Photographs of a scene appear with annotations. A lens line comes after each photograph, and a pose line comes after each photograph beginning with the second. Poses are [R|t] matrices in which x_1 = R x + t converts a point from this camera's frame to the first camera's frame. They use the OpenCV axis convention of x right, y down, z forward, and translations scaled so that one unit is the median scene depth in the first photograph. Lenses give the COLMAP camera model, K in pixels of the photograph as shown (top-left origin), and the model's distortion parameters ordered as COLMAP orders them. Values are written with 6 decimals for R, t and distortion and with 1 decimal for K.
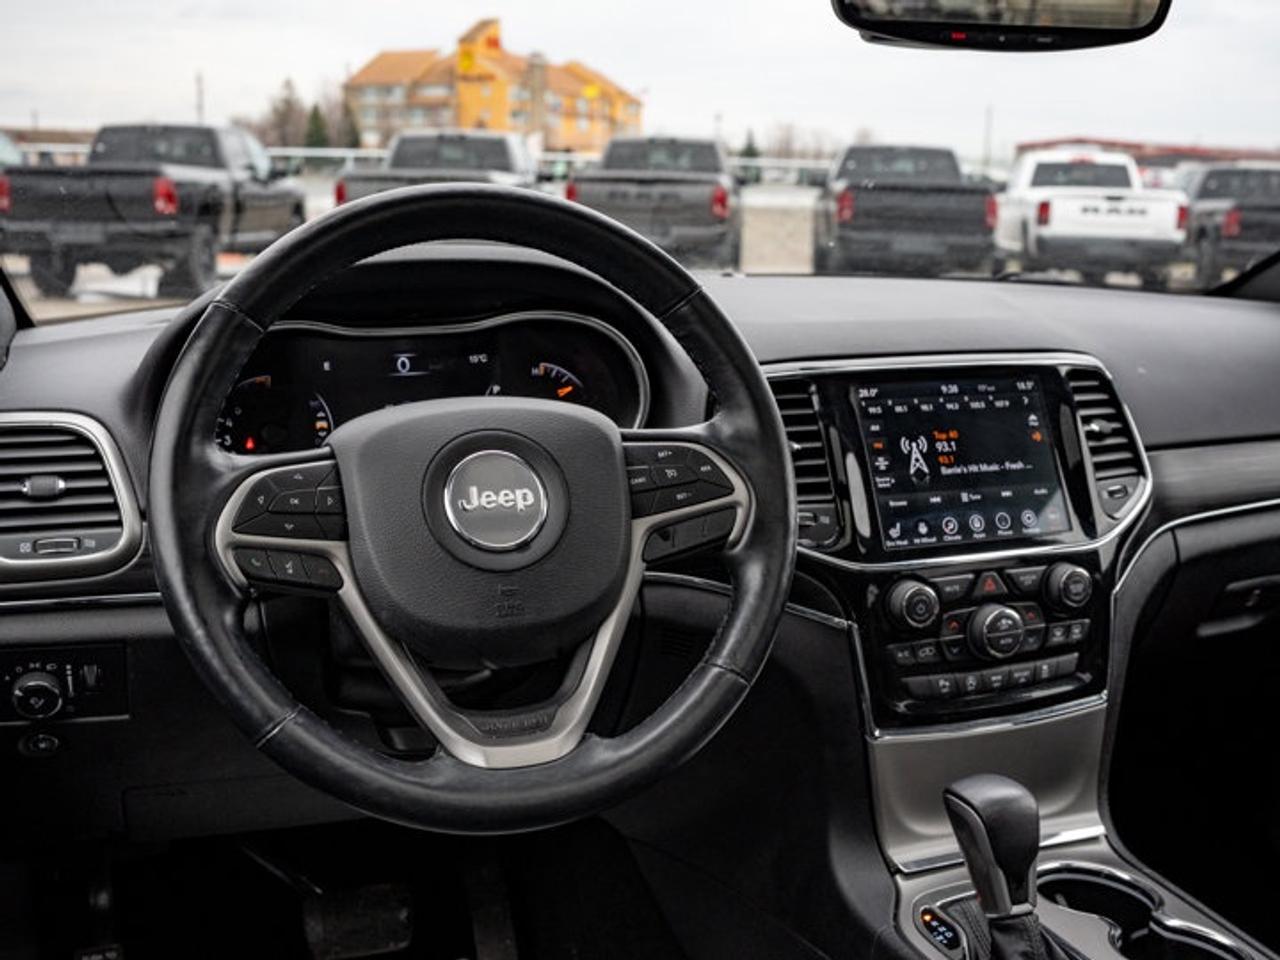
lens RADIAL K [[1399.3, 0, 631.2], [0, 1399.3, 502.0], [0, 0, 1]] dist [-0.189653, 0.269325]
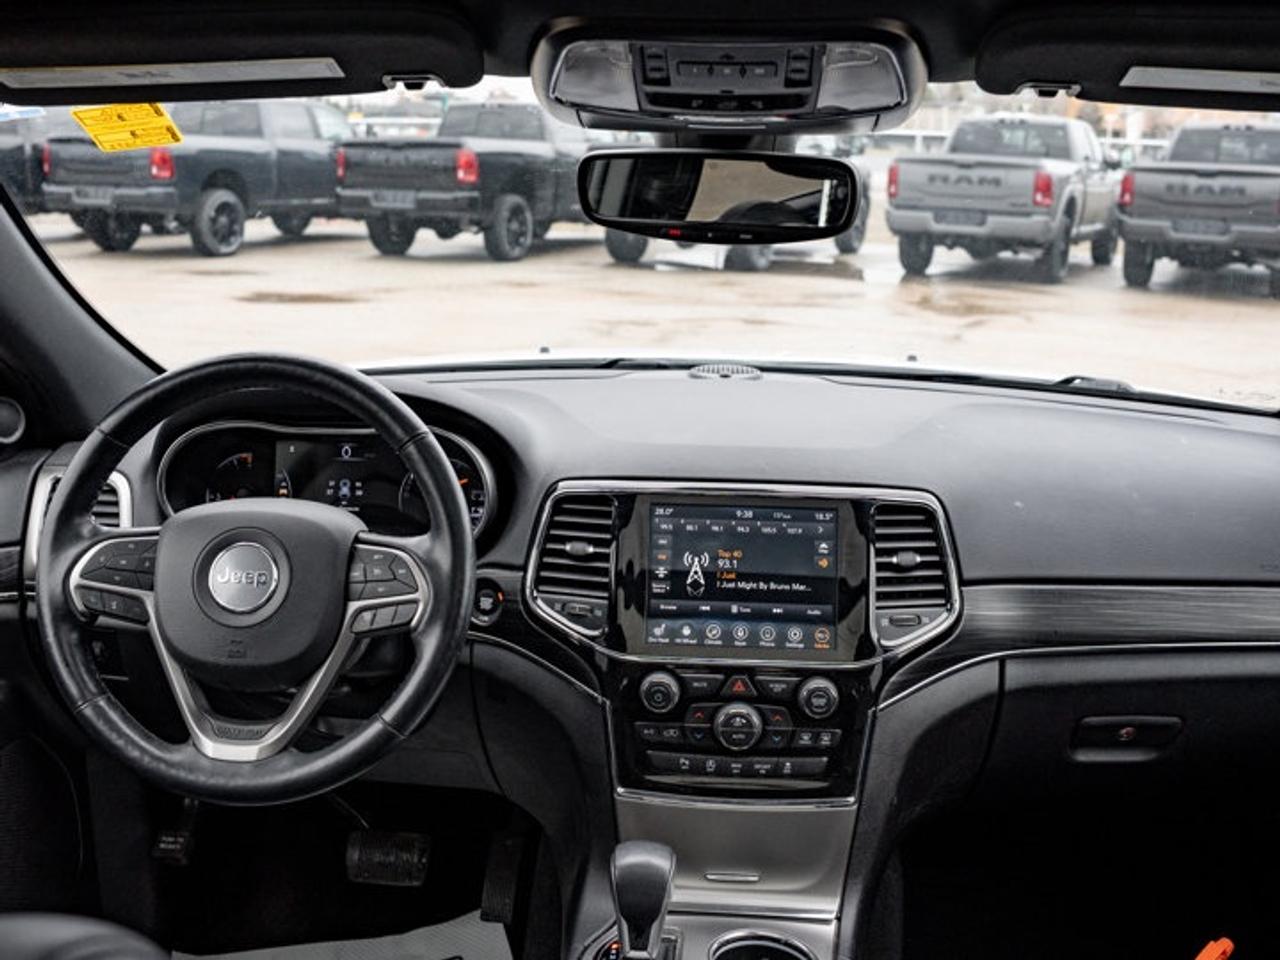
lens RADIAL K [[1399.3, 0, 631.2], [0, 1399.3, 502.0], [0, 0, 1]] dist [-0.189653, 0.269325]
pose [[0.906623, 0.109249, -0.407553, 0.631181], [-0.098868, 0.994013, 0.046519, -0.139072], [0.410195, -0.001881, 0.911996, -0.110675]]
